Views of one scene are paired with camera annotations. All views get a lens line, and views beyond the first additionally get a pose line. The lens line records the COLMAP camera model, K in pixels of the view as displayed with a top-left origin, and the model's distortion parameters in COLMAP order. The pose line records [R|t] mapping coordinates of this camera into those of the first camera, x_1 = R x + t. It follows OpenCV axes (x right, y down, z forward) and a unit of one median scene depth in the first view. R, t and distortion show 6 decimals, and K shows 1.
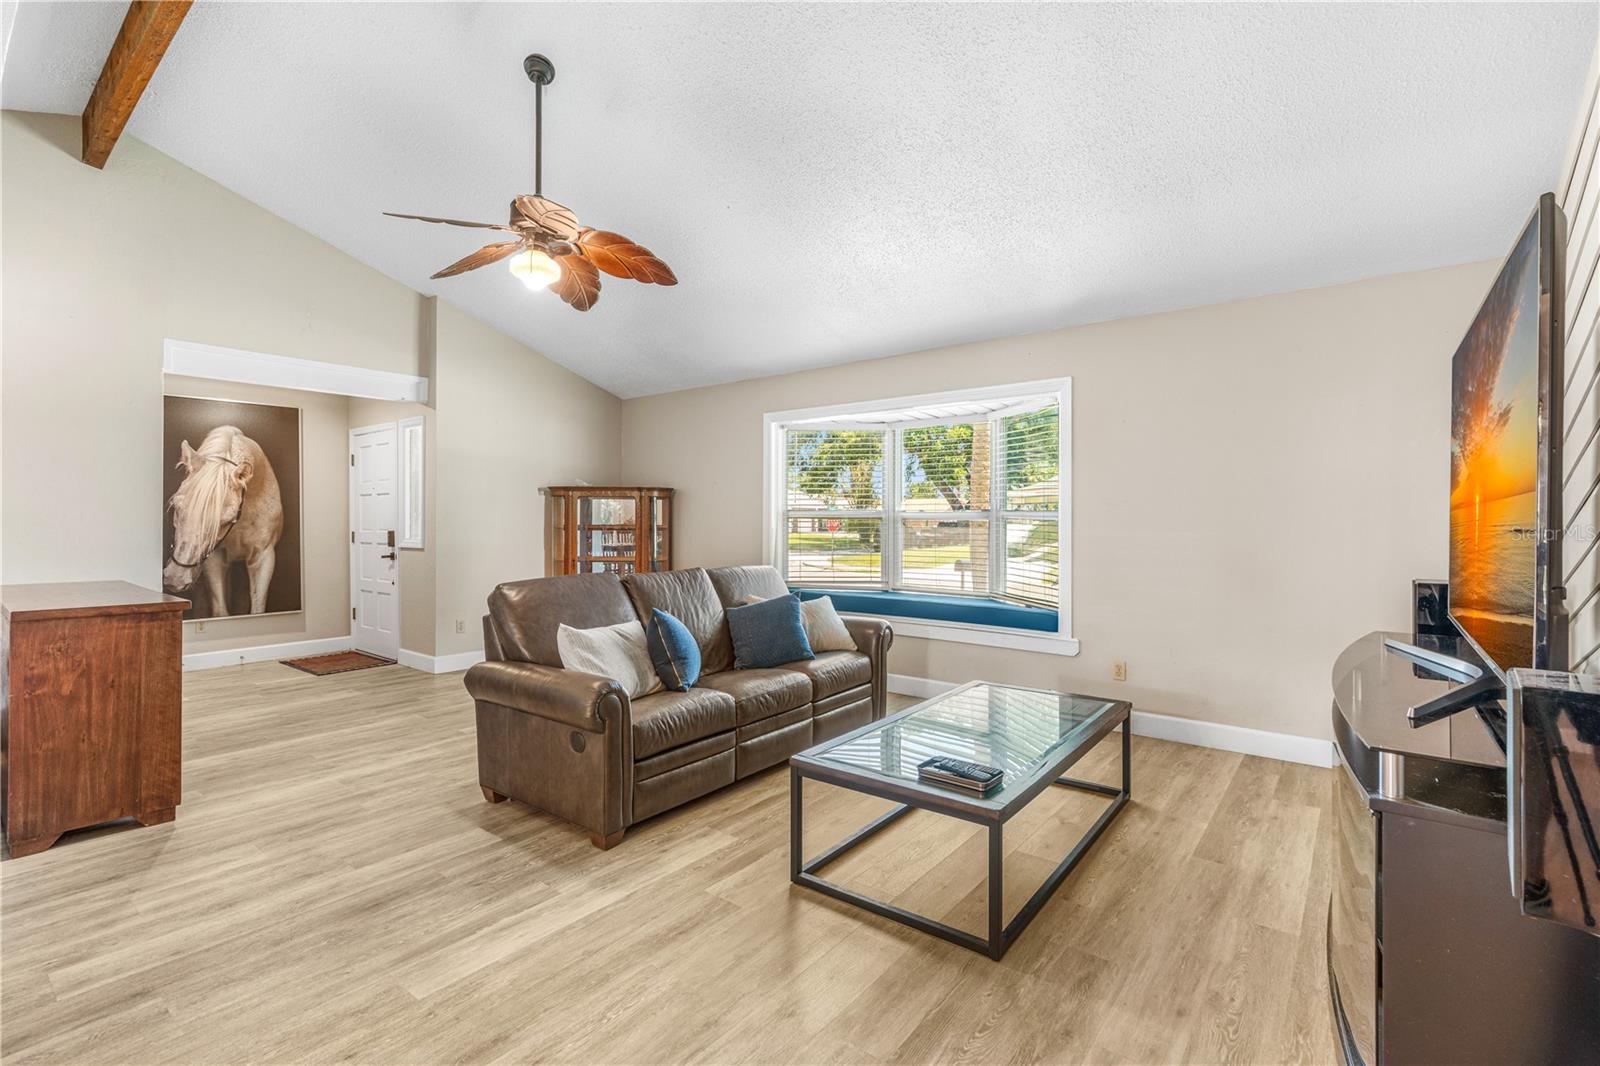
lens RADIAL K [[724.9, 0, 791.5], [0, 724.9, 528.5], [0, 0, 1]] dist [-0.010294, 0.005604]
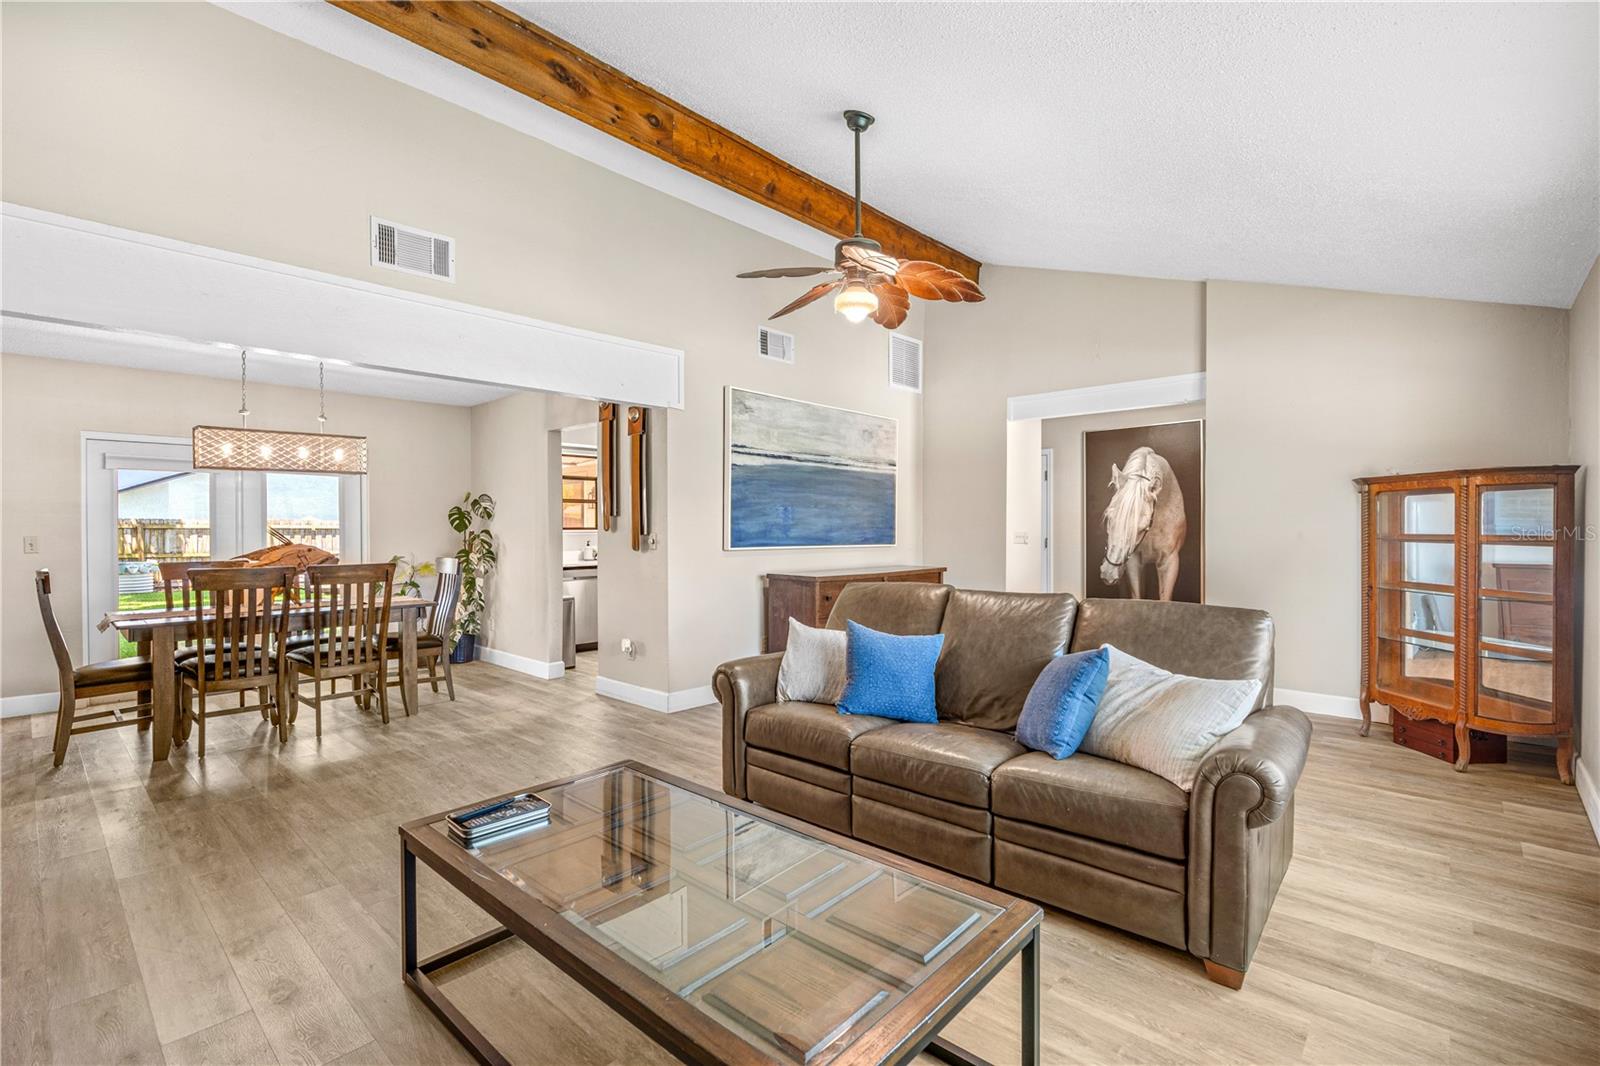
lens RADIAL K [[724.9, 0, 805.6], [0, 724.9, 527.8], [0, 0, 1]] dist [-0.010294, 0.005604]
pose [[-0.062090, 0.000096, -0.998071, 0.594703], [-0.005733, 0.999983, 0.000453, -0.012569], [0.998054, 0.005750, -0.062088, 0.746018]]
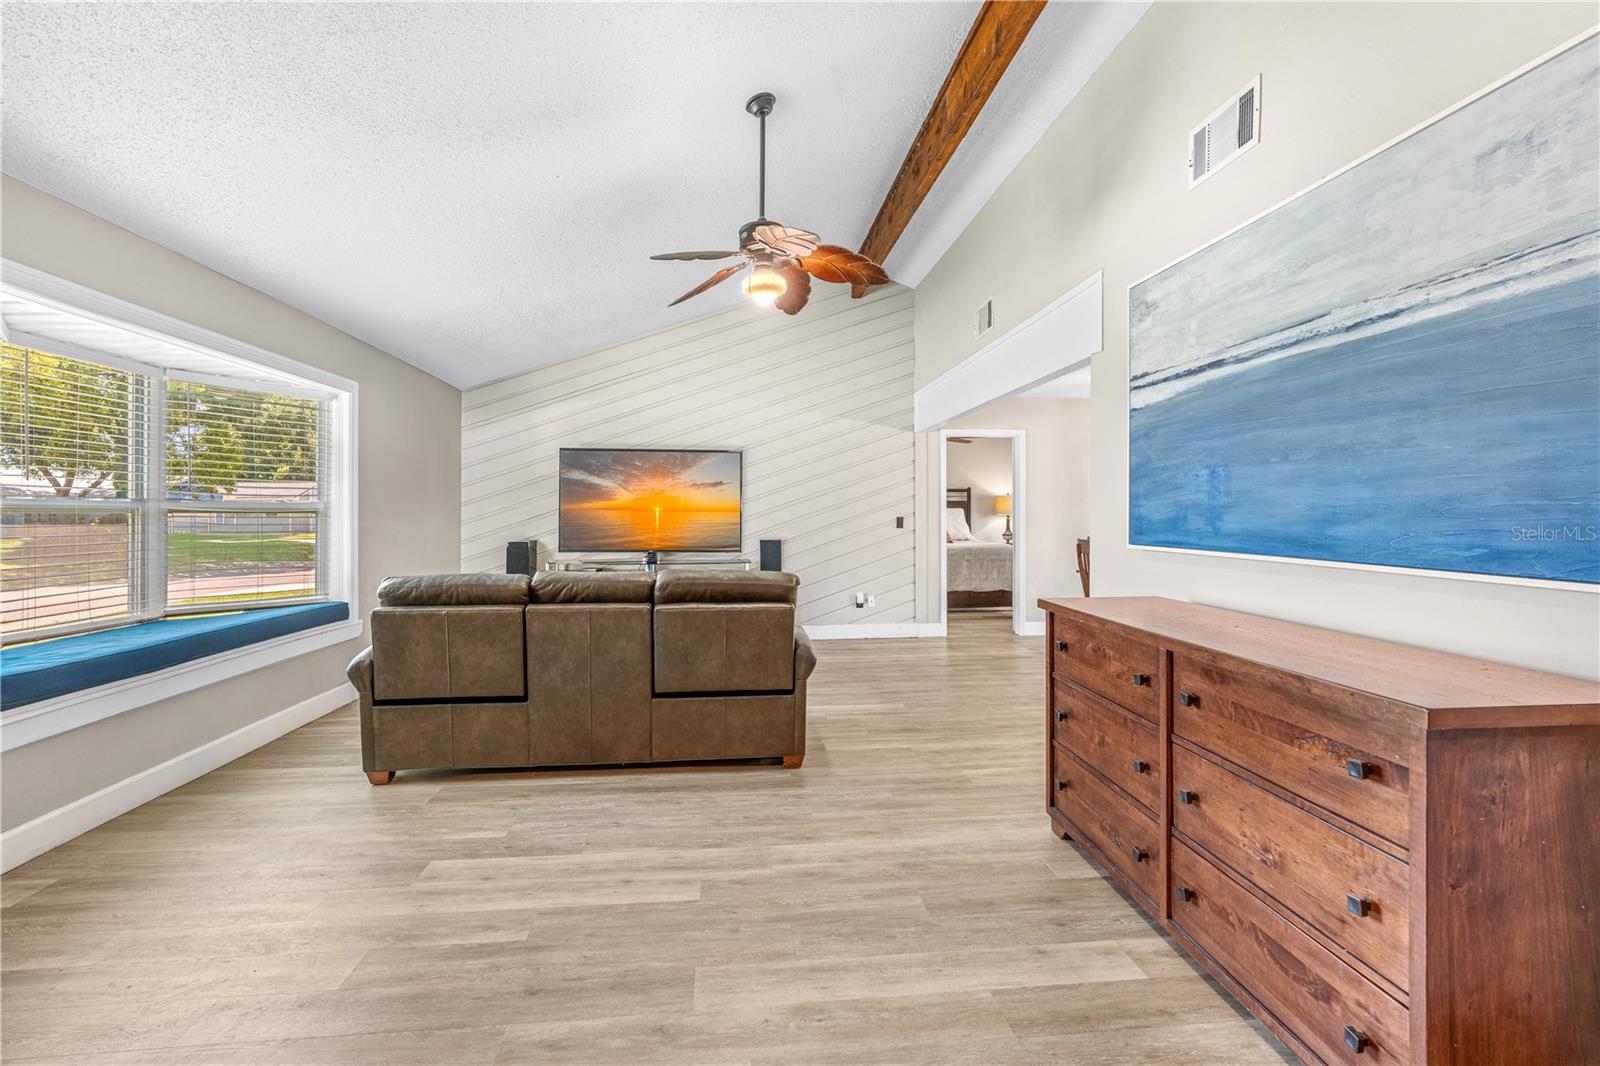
lens RADIAL K [[724.9, 0, 793.9], [0, 724.9, 514.9], [0, 0, 1]] dist [-0.010294, 0.005604]
pose [[-0.700285, -0.002097, 0.713861, -0.897870], [0.004271, 0.999965, 0.007127, -0.015314], [-0.713851, 0.008040, -0.700251, 1.324046]]
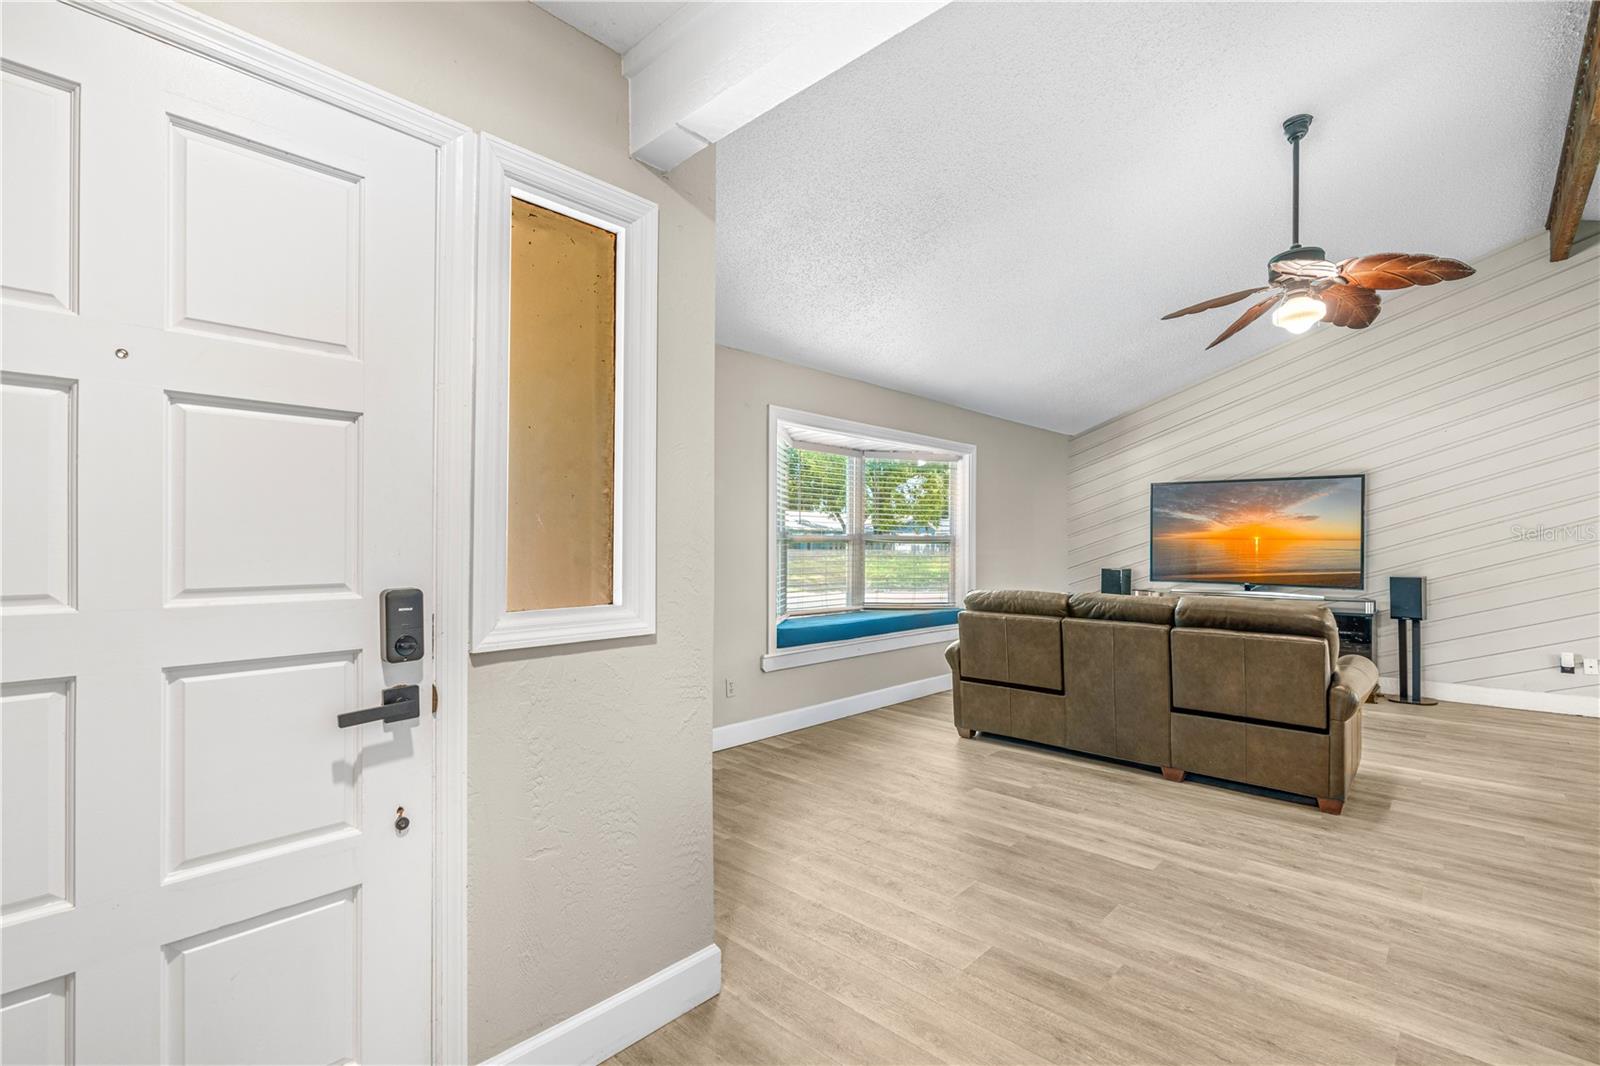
lens RADIAL K [[724.9, 0, 828.2], [0, 724.9, 541.5], [0, 0, 1]] dist [-0.010294, 0.005604]
pose [[0.052722, 0.001418, 0.998608, -1.118290], [0.001700, 0.999997, -0.001510, -0.015188], [-0.998608, 0.001777, 0.052719, 1.251251]]
